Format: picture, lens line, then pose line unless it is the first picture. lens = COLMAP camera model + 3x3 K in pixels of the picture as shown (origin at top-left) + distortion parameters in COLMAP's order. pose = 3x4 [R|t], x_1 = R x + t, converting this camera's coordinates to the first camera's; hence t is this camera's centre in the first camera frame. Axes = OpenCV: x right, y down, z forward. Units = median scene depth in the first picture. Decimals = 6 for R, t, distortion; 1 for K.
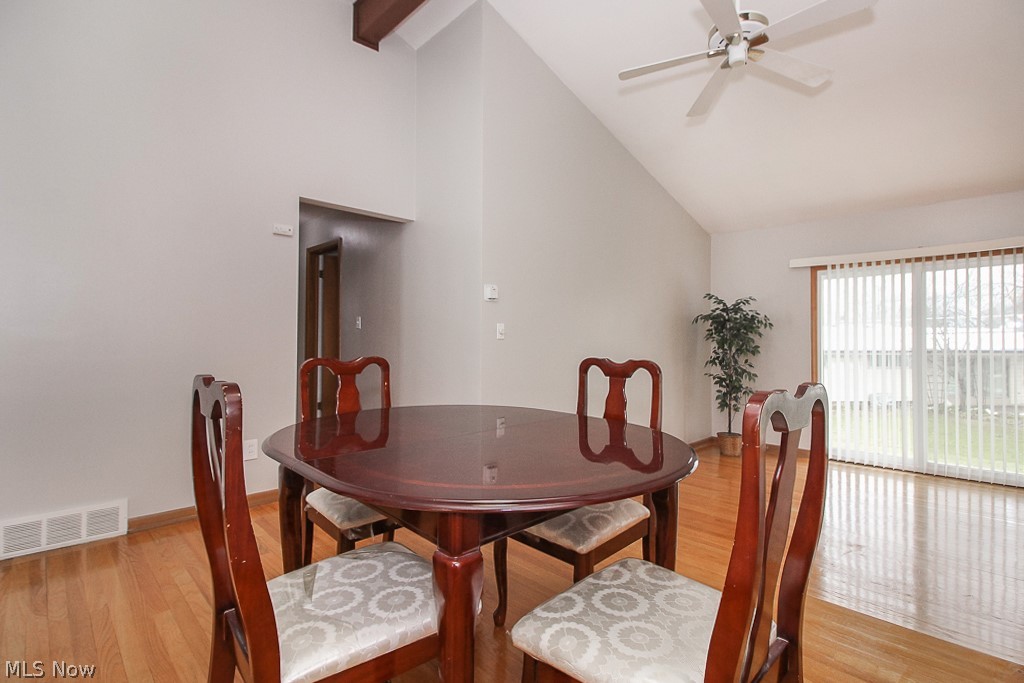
lens RADIAL K [[476.7, 0, 517.7], [0, 476.7, 337.4], [0, 0, 1]] dist [0.022261, -0.014643]
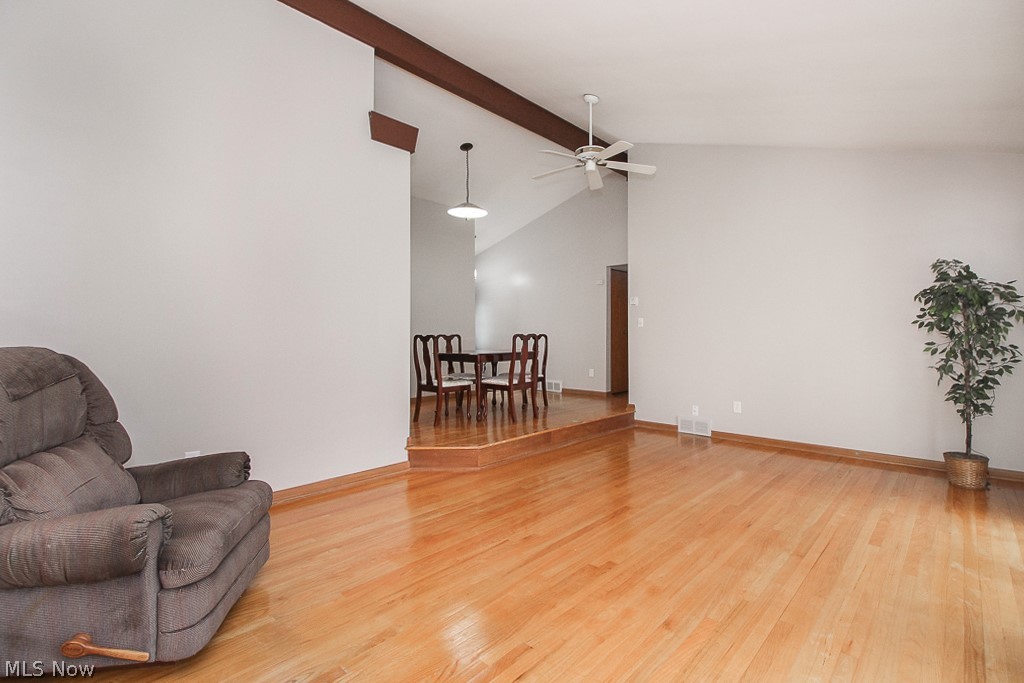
lens RADIAL K [[476.7, 0, 517.7], [0, 476.7, 337.4], [0, 0, 1]] dist [0.022261, -0.014643]
pose [[0.053396, 0.007372, -0.998546, 2.277642], [0.012456, 0.999890, 0.008048, 0.030513], [0.998496, -0.012867, 0.053298, 0.585148]]
